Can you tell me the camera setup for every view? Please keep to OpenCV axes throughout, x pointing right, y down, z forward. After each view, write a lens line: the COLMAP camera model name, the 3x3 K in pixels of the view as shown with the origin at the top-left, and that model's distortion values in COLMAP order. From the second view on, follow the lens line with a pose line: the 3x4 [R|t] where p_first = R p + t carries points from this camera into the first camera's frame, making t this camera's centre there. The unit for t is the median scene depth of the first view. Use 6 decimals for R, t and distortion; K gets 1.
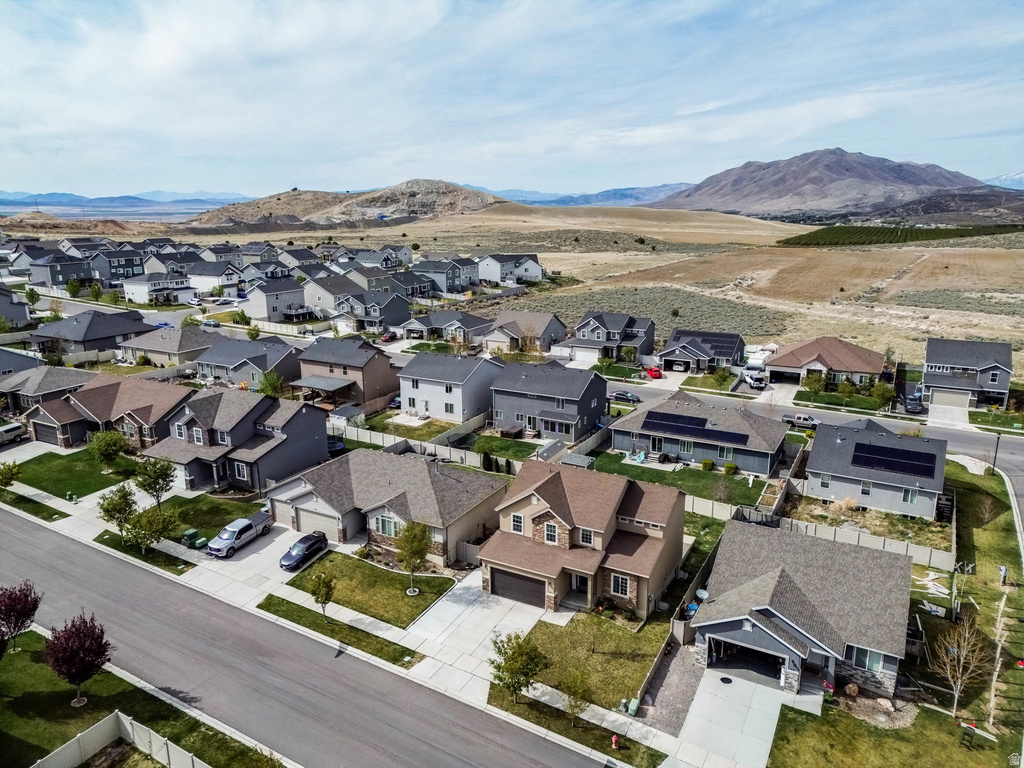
lens RADIAL K [[716.5, 0, 512.0], [0, 716.5, 384.0], [0, 0, 1]] dist [0.081710, -0.082904]
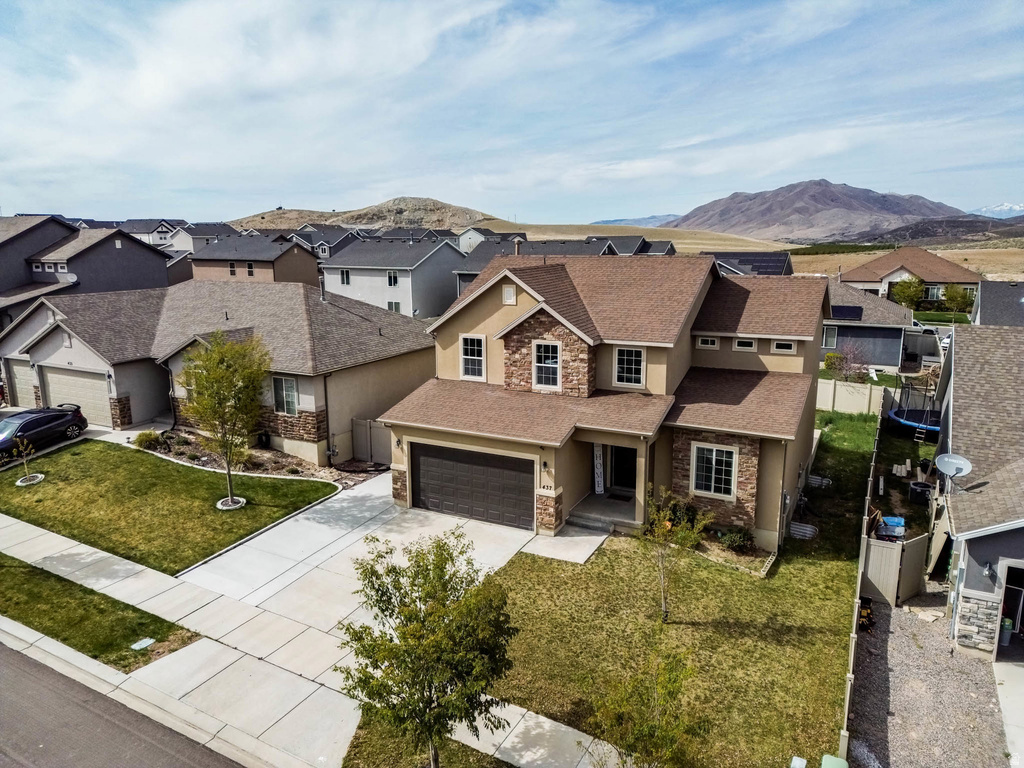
lens RADIAL K [[716.5, 0, 512.0], [0, 716.5, 384.0], [0, 0, 1]] dist [0.081710, -0.082904]
pose [[0.999910, -0.003467, 0.012951, 0.027069], [0.004007, 0.999114, -0.041894, 0.235155], [-0.012794, 0.041942, 0.999038, 0.558046]]
